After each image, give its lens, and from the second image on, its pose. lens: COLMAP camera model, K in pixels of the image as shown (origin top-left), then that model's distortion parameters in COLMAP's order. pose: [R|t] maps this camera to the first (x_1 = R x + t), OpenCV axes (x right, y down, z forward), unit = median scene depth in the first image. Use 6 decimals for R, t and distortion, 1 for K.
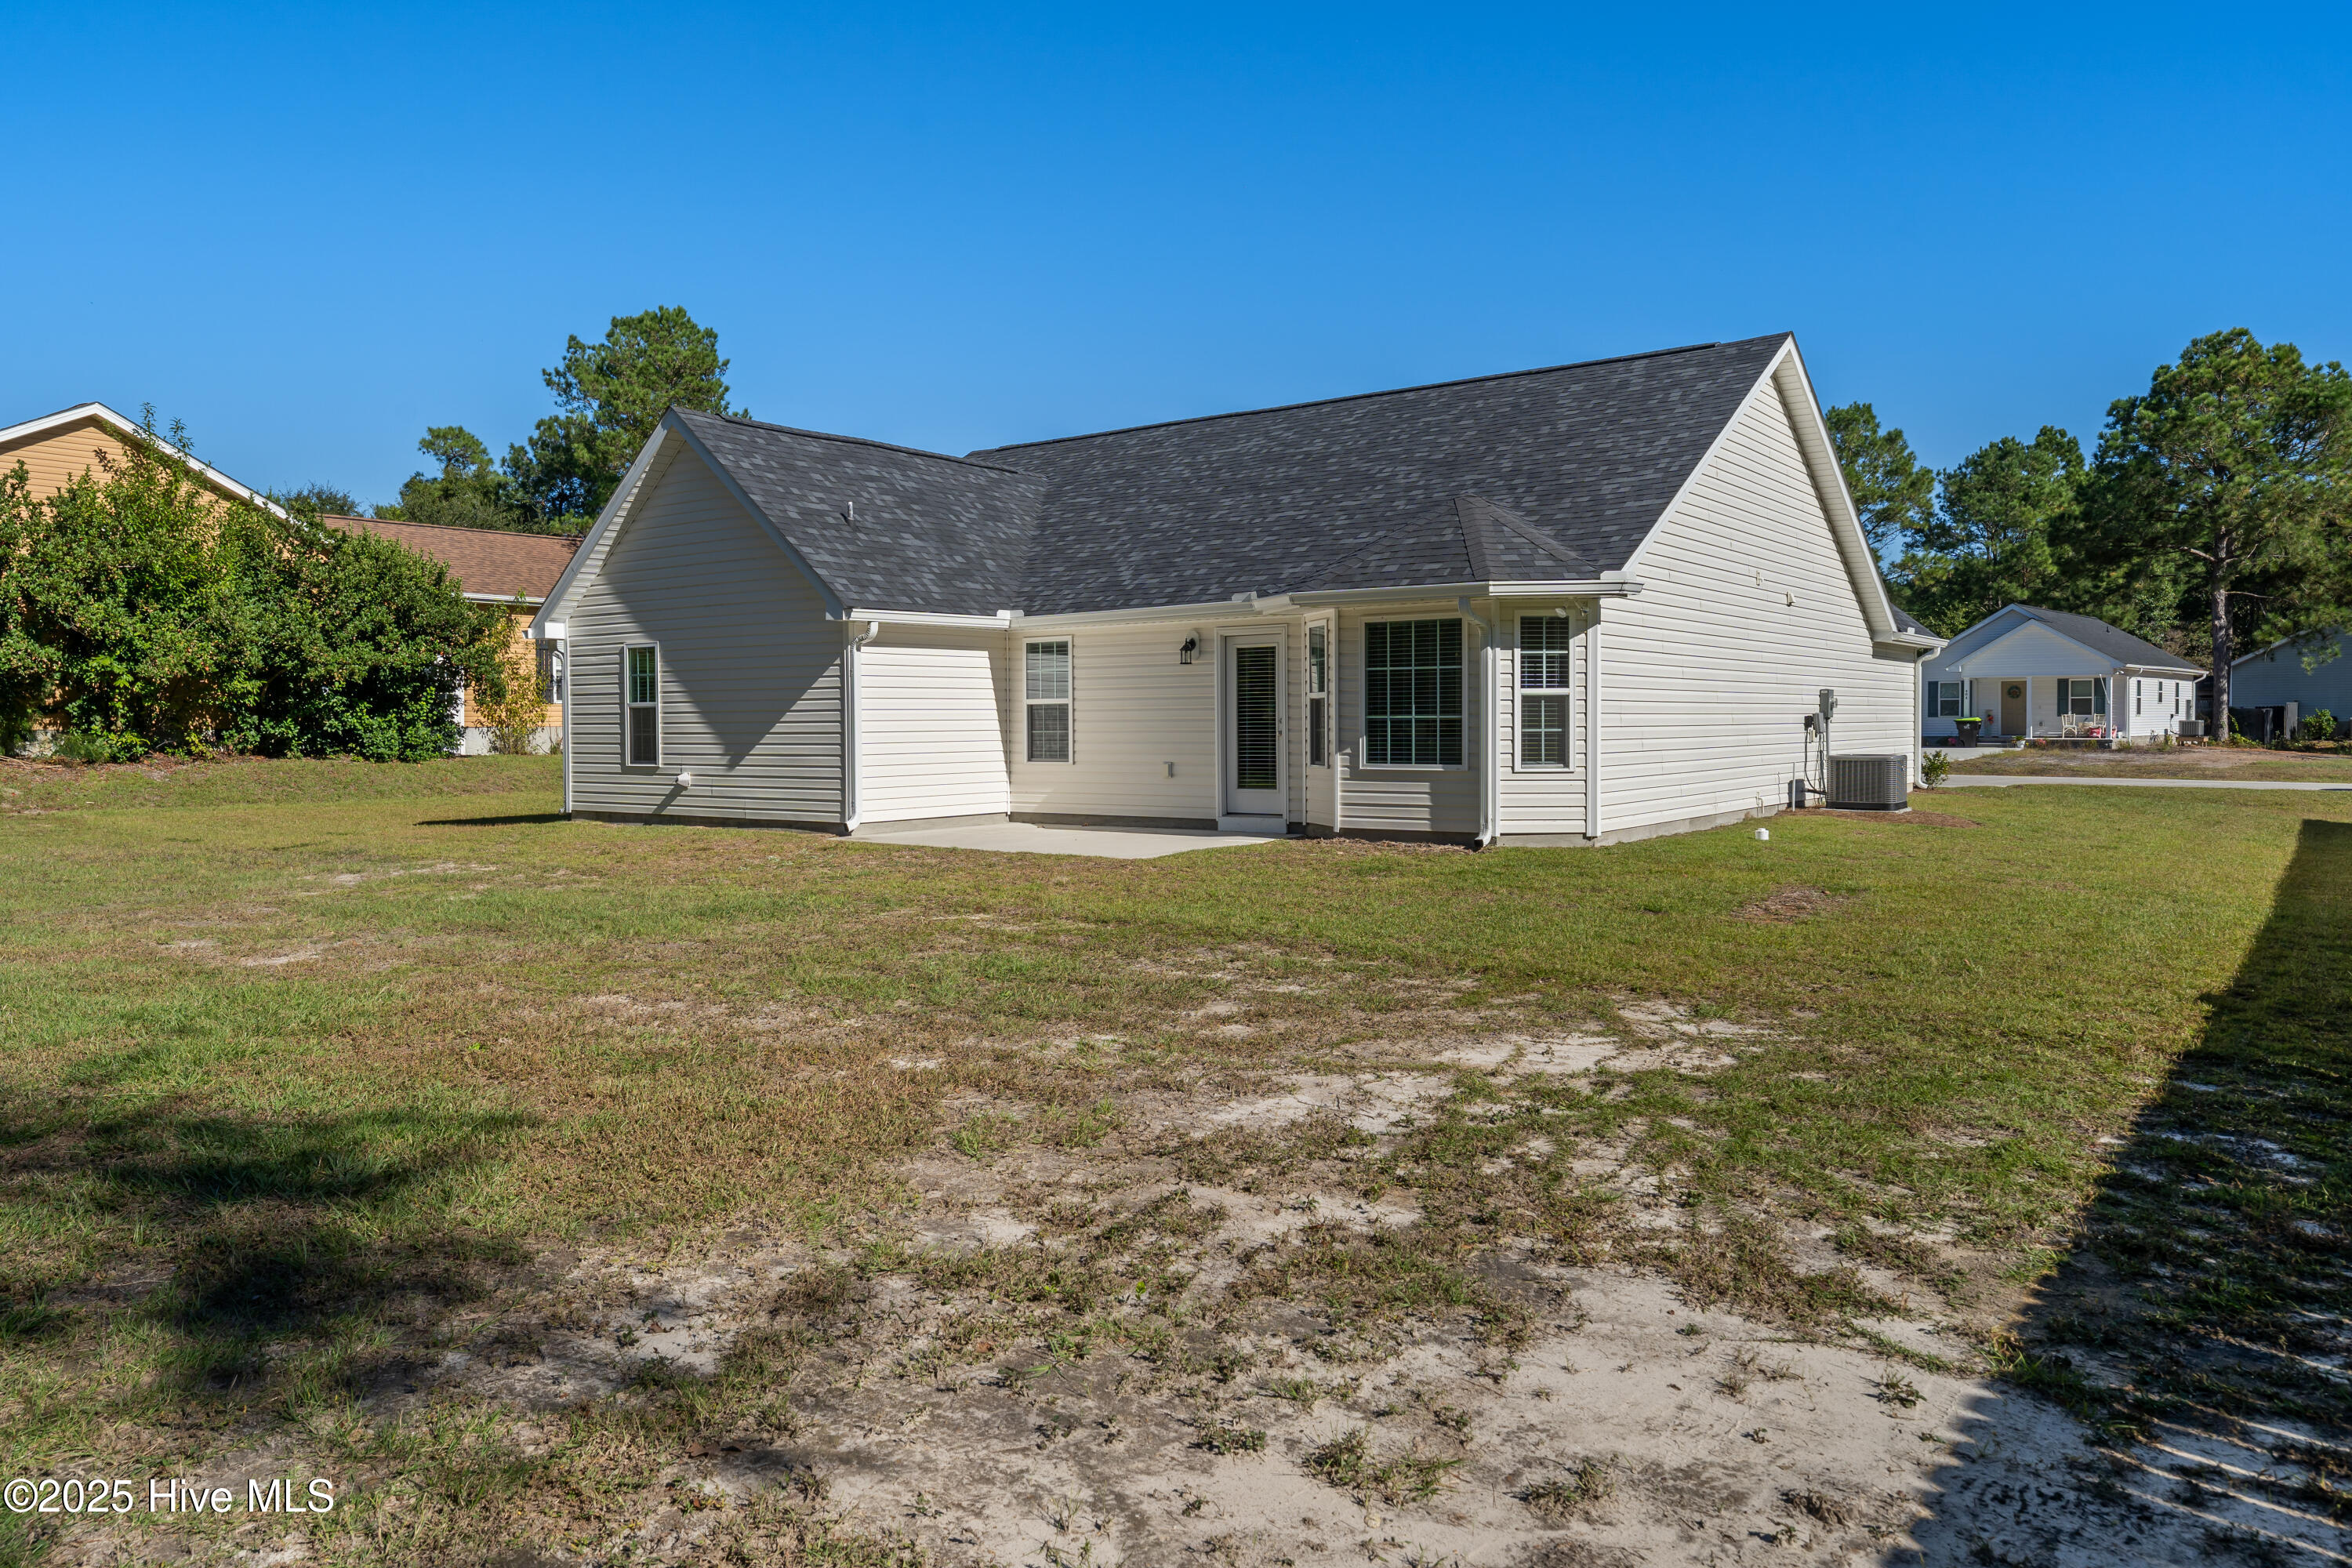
lens RADIAL K [[1582.7, 0, 1172.0], [0, 1582.7, 775.4], [0, 0, 1]] dist [0.003631, 0.001007]
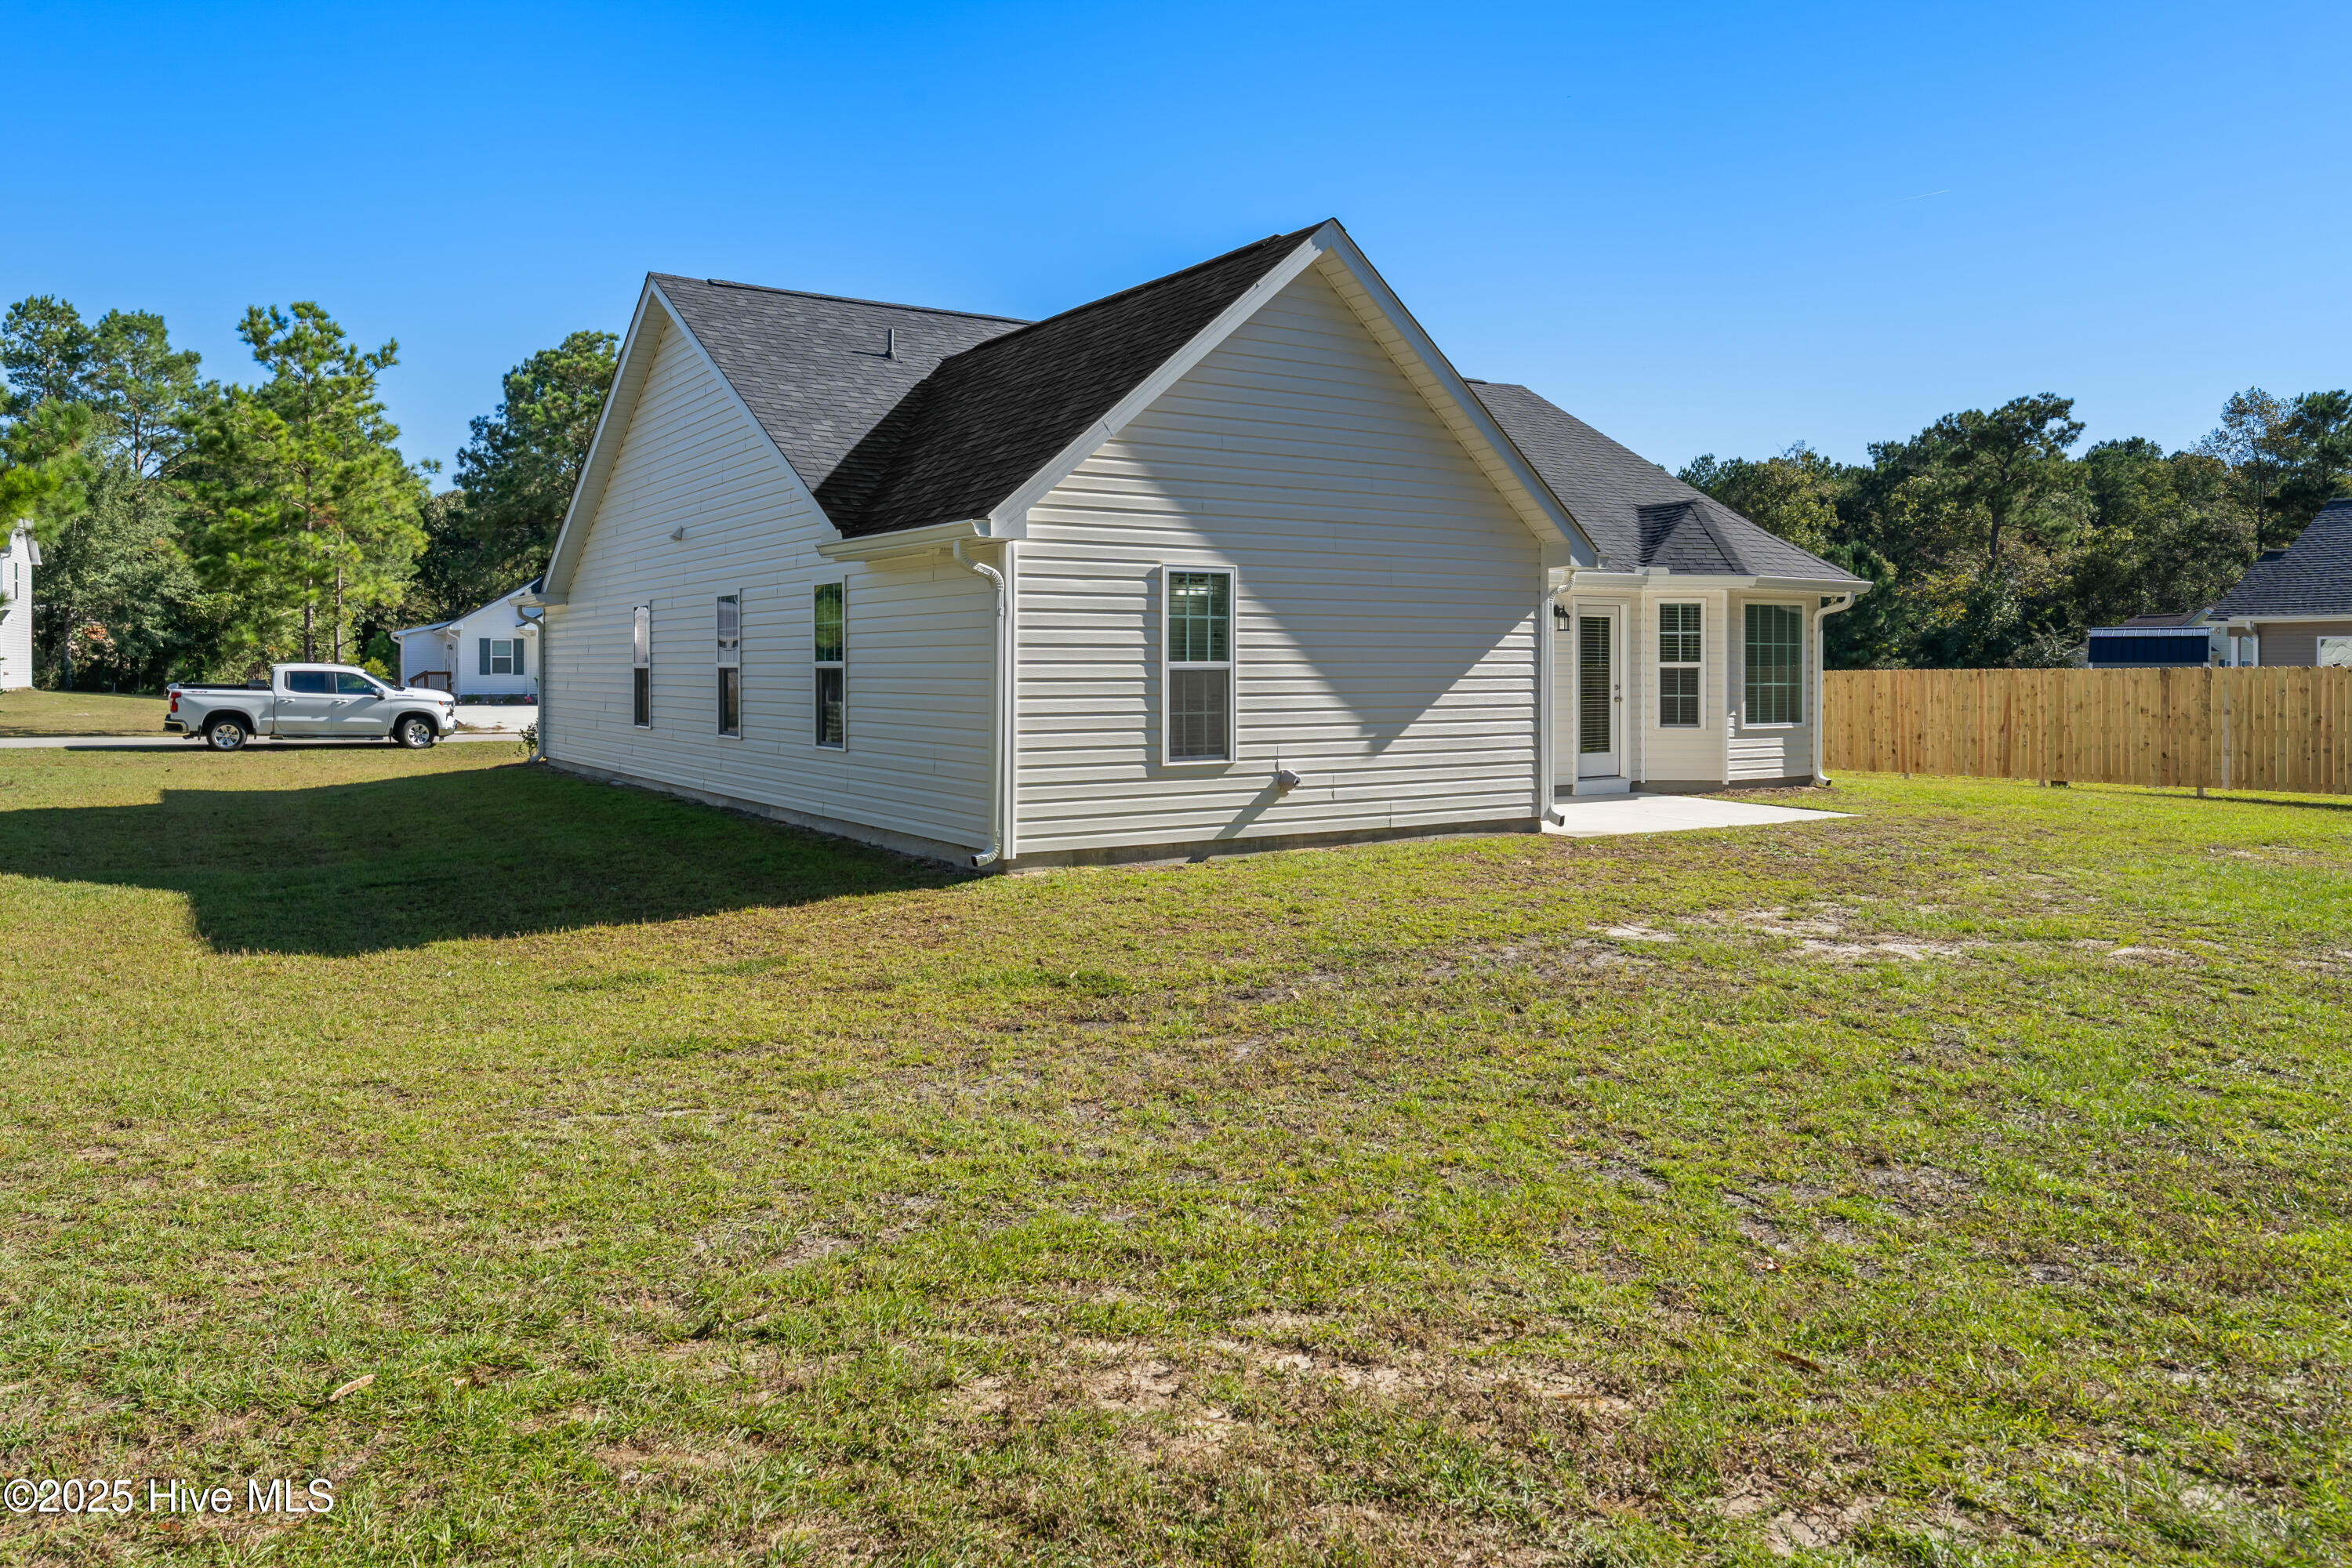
lens RADIAL K [[1622.6, 0, 1174.7], [0, 1622.6, 670.9], [0, 0, 1]] dist [-0.000087, 0.000063]
pose [[0.352288, 0.005186, 0.935877, -1.034747], [0.030466, 0.999391, -0.017007, -0.035361], [-0.935396, 0.034504, 0.351916, 0.872862]]
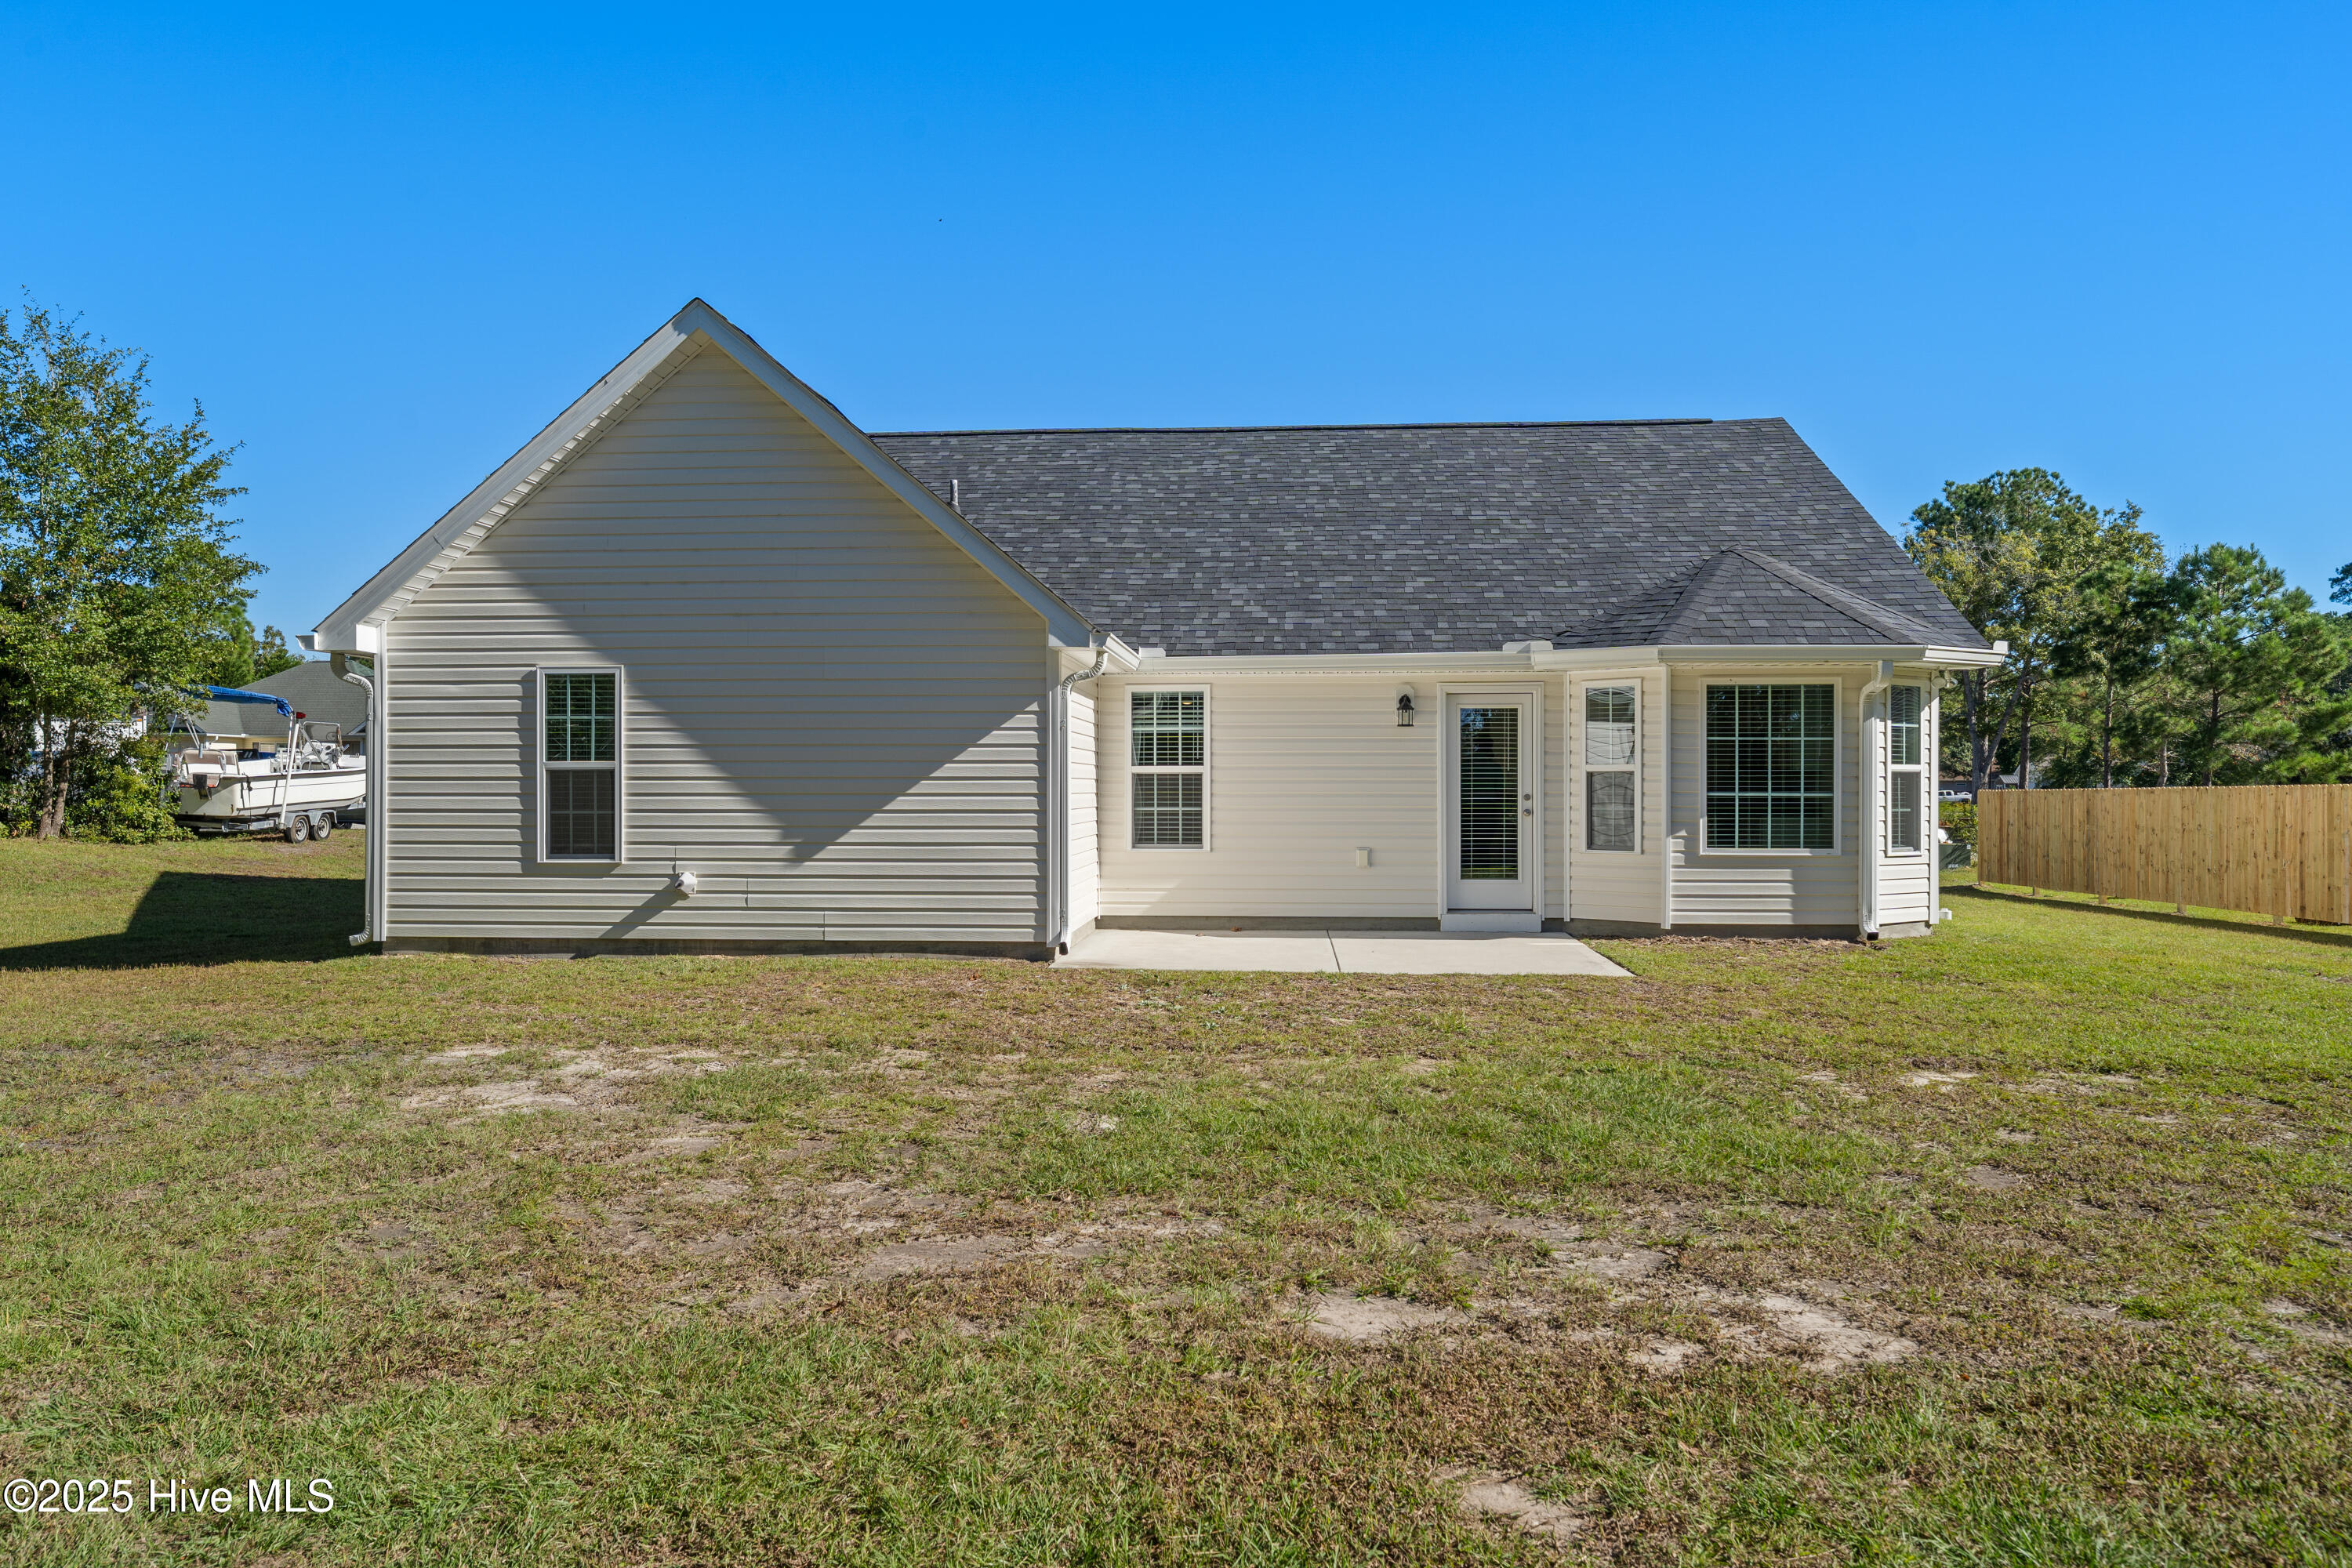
lens RADIAL K [[1582.7, 0, 1172.0], [0, 1582.7, 775.4], [0, 0, 1]] dist [0.003631, 0.001007]
pose [[0.848398, 0.012637, 0.529208, -0.519746], [0.011005, 0.999078, -0.041500, -0.013076], [-0.529245, 0.041032, 0.847476, 0.381896]]
